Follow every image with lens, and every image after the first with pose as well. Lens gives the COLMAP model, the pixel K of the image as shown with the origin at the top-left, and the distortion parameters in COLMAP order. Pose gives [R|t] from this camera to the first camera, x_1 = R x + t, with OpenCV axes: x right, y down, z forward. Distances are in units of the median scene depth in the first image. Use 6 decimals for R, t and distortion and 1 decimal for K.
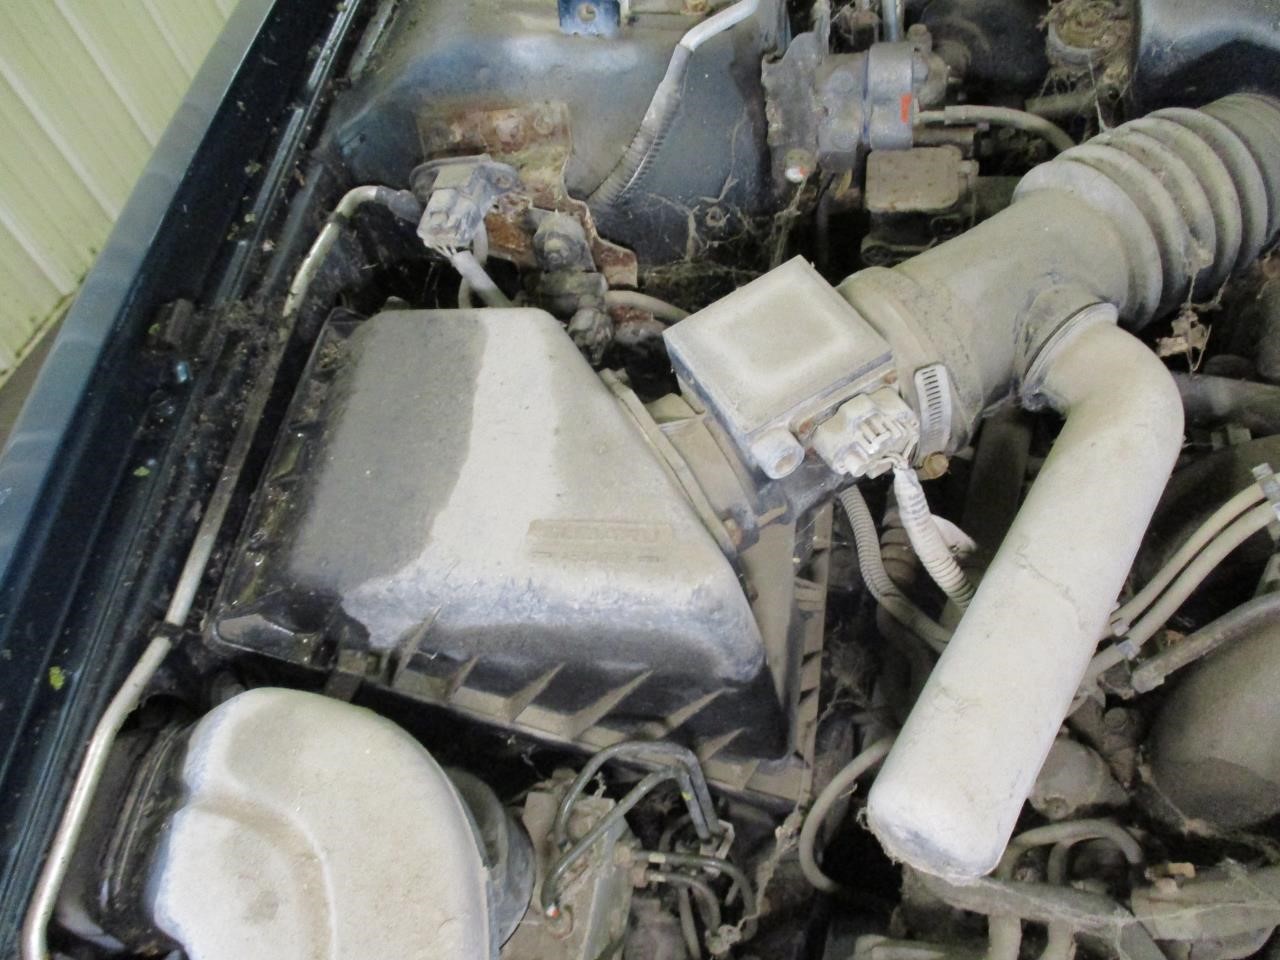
lens RADIAL K [[996.9, 0, 679.4], [0, 996.9, 485.0], [0, 0, 1]] dist [-0.026272, 0.009094]
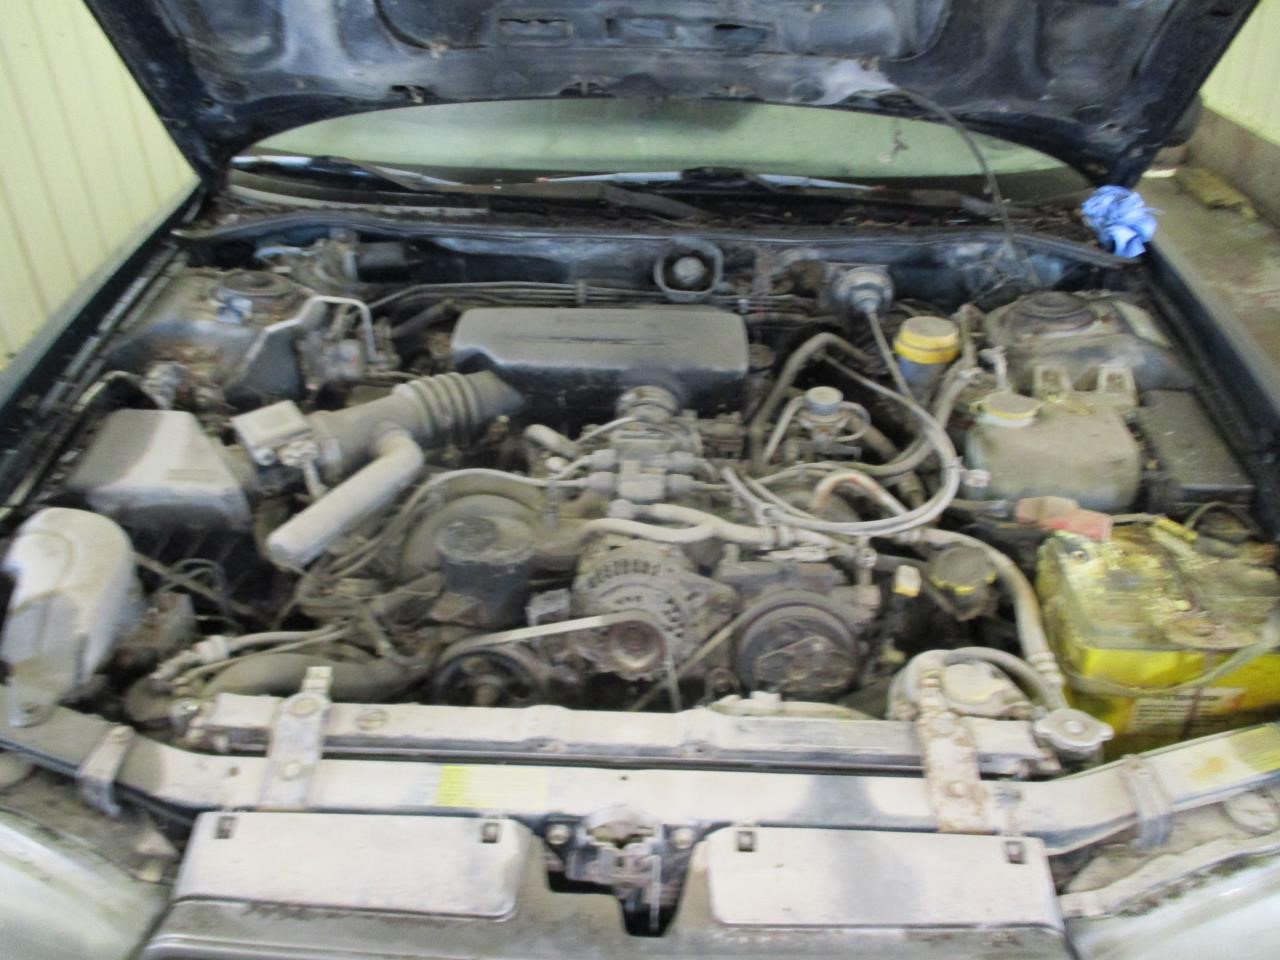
lens RADIAL K [[996.9, 0, 679.4], [0, 996.9, 485.0], [0, 0, 1]] dist [-0.026272, 0.009094]
pose [[0.964728, 0.089380, 0.247611, 0.446644], [-0.003915, 0.945364, -0.325995, 0.790624], [-0.263220, 0.313527, 0.912369, -1.550015]]
